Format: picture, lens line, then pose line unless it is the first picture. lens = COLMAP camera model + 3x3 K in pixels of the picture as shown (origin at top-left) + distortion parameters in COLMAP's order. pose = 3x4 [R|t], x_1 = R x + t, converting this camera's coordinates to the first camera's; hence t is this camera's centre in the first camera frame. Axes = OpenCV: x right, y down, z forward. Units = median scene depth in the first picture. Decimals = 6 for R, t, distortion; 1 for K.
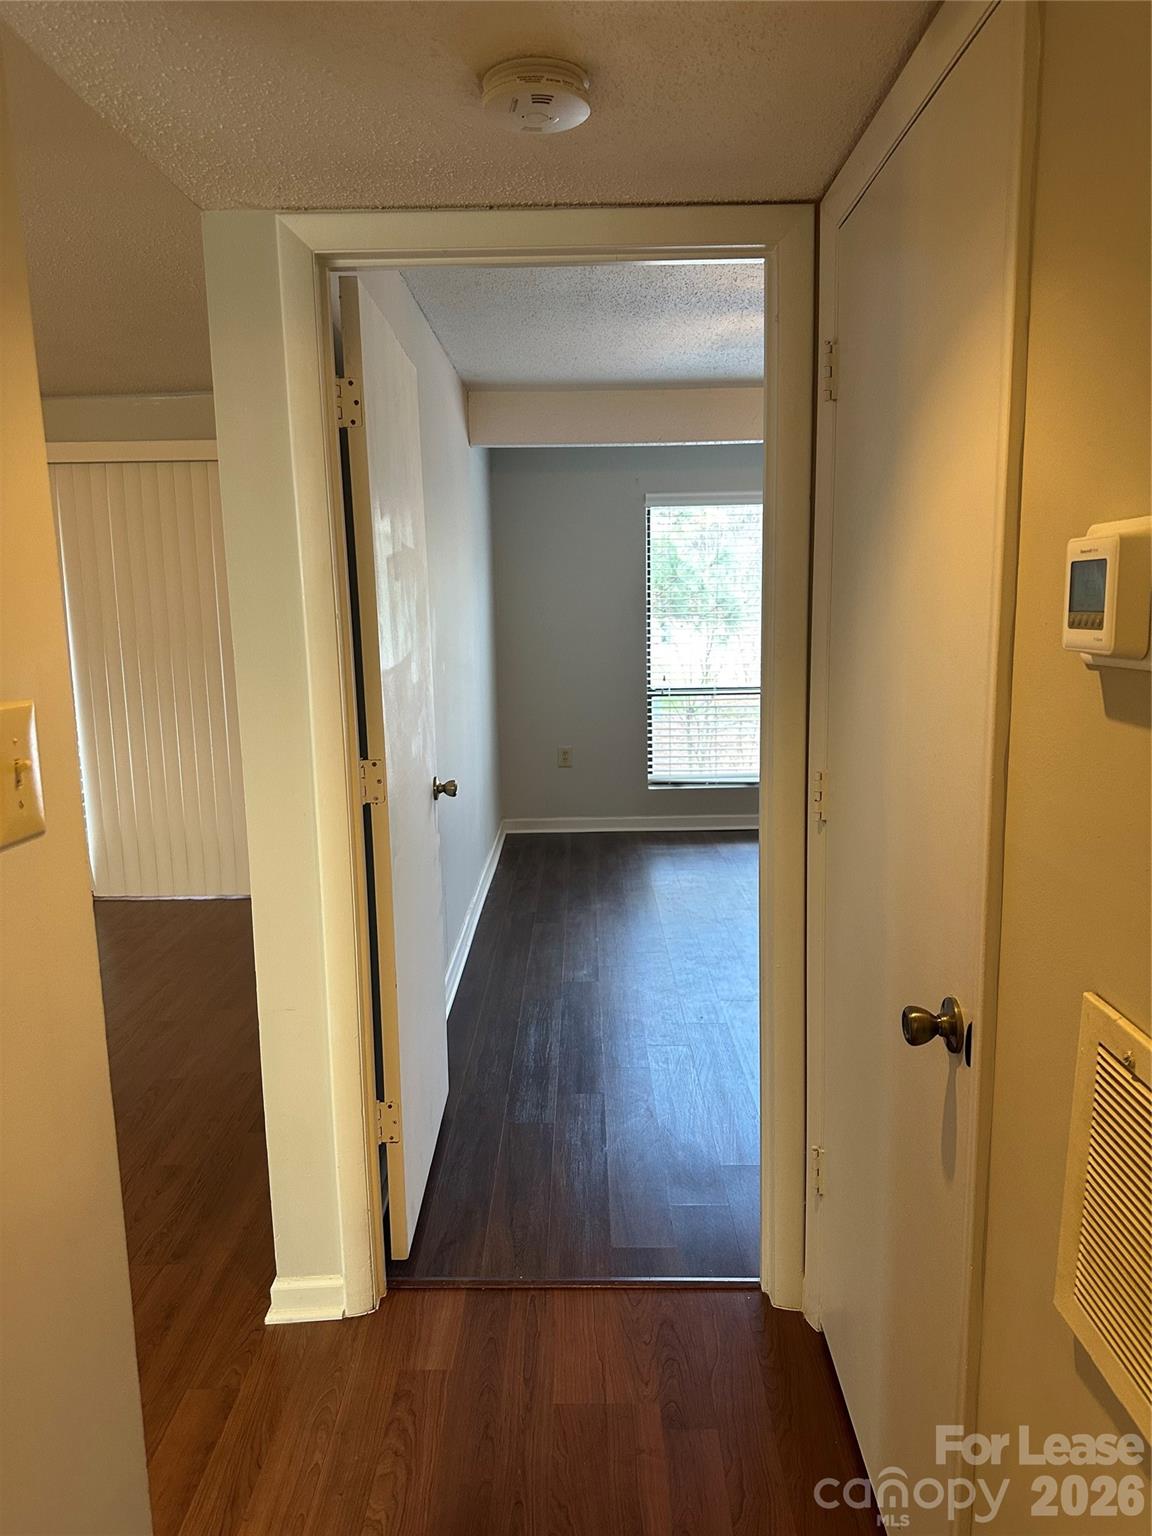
lens RADIAL K [[1082.2, 0, 574.8], [0, 1082.2, 766.7], [0, 0, 1]] dist [0.052639, -0.003396]
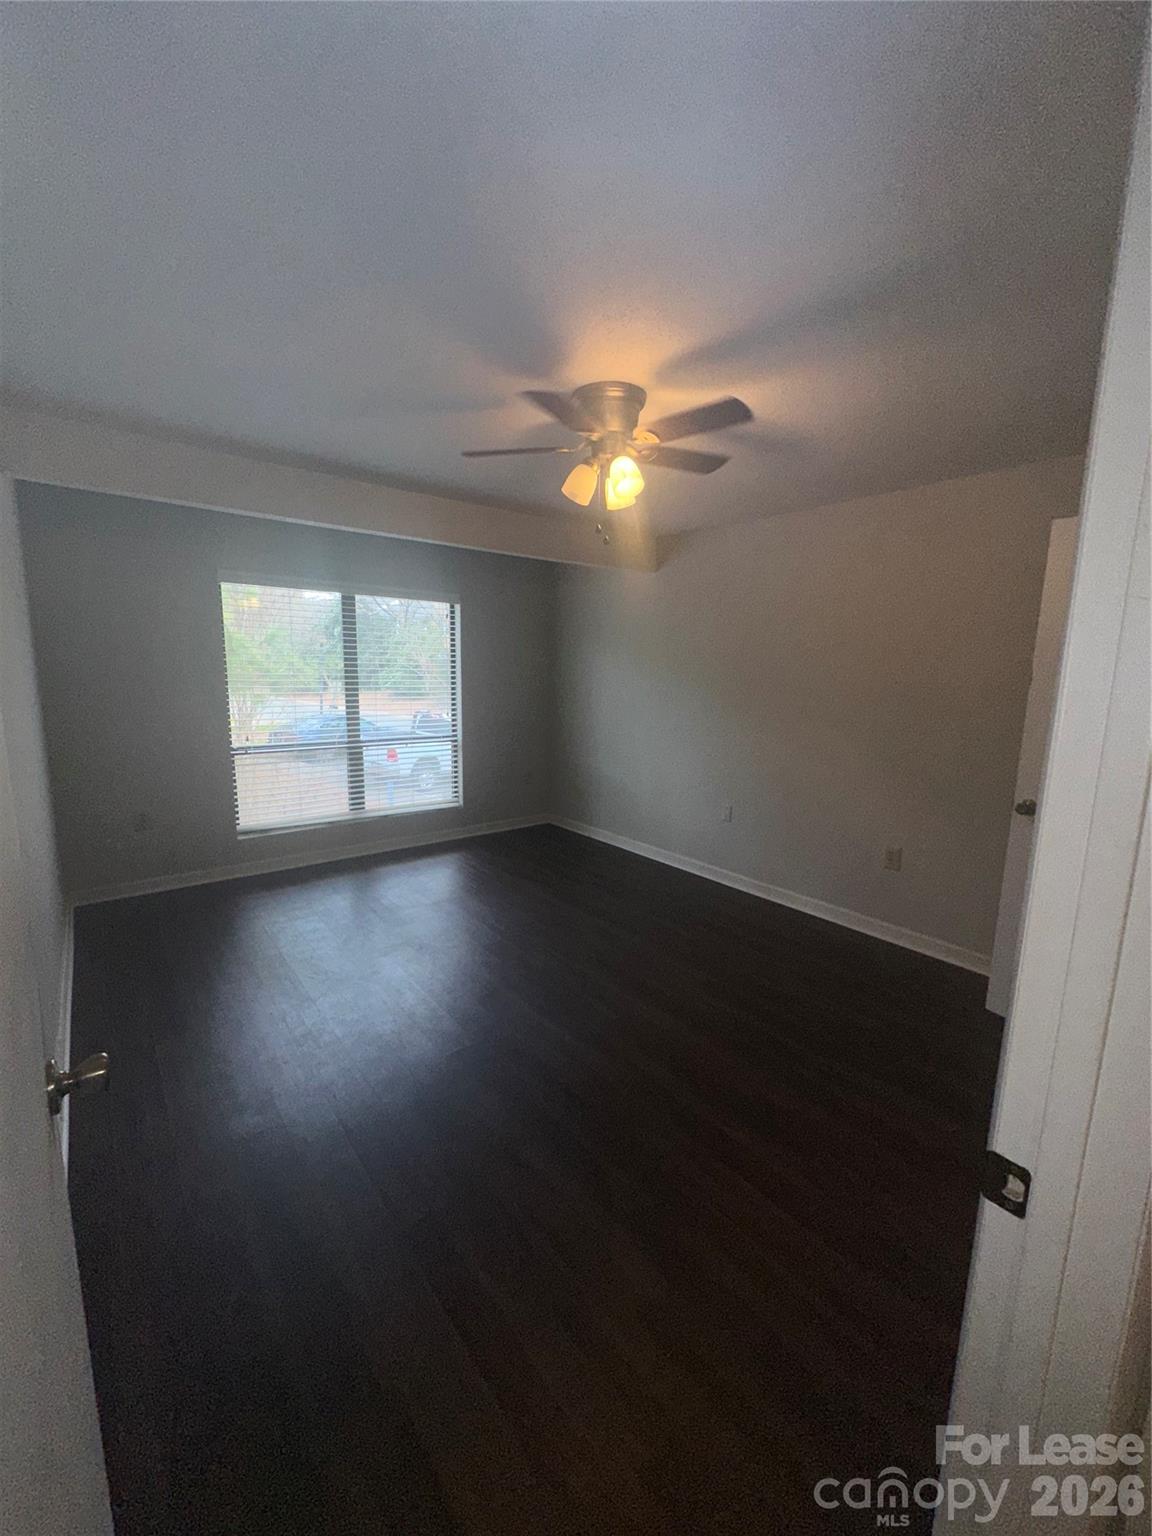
lens RADIAL K [[619.7, 0, 572.3], [0, 619.7, 763.8], [0, 0, 1]] dist [0.003005, 0.000074]
pose [[0.784909, -0.066418, 0.616041, -0.047476], [0.071735, 0.997293, 0.016123, -0.041775], [-0.615445, 0.031536, 0.787549, 0.295798]]
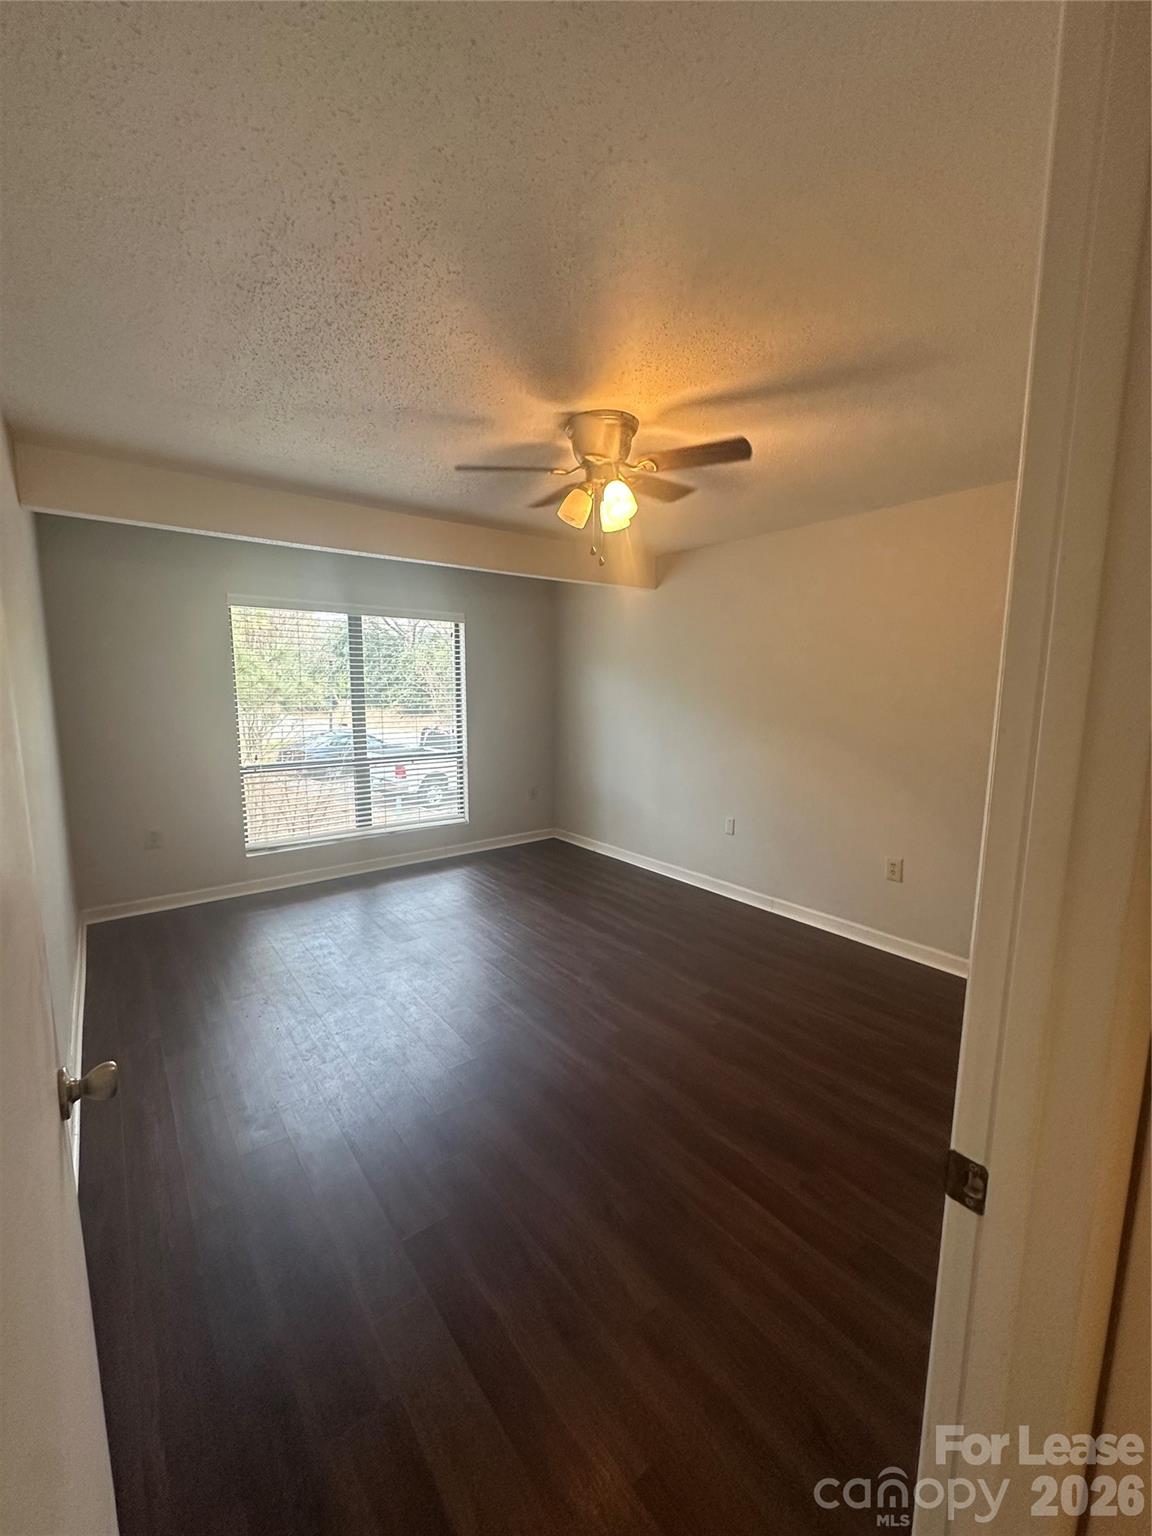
lens RADIAL K [[619.7, 0, 571.0], [0, 619.7, 763.0], [0, 0, 1]] dist [0.003005, 0.000074]
pose [[0.794258, -0.059848, 0.604626, -0.046864], [0.082598, 0.996534, -0.009863, -0.042055], [-0.601940, 0.057775, 0.796448, 0.285815]]
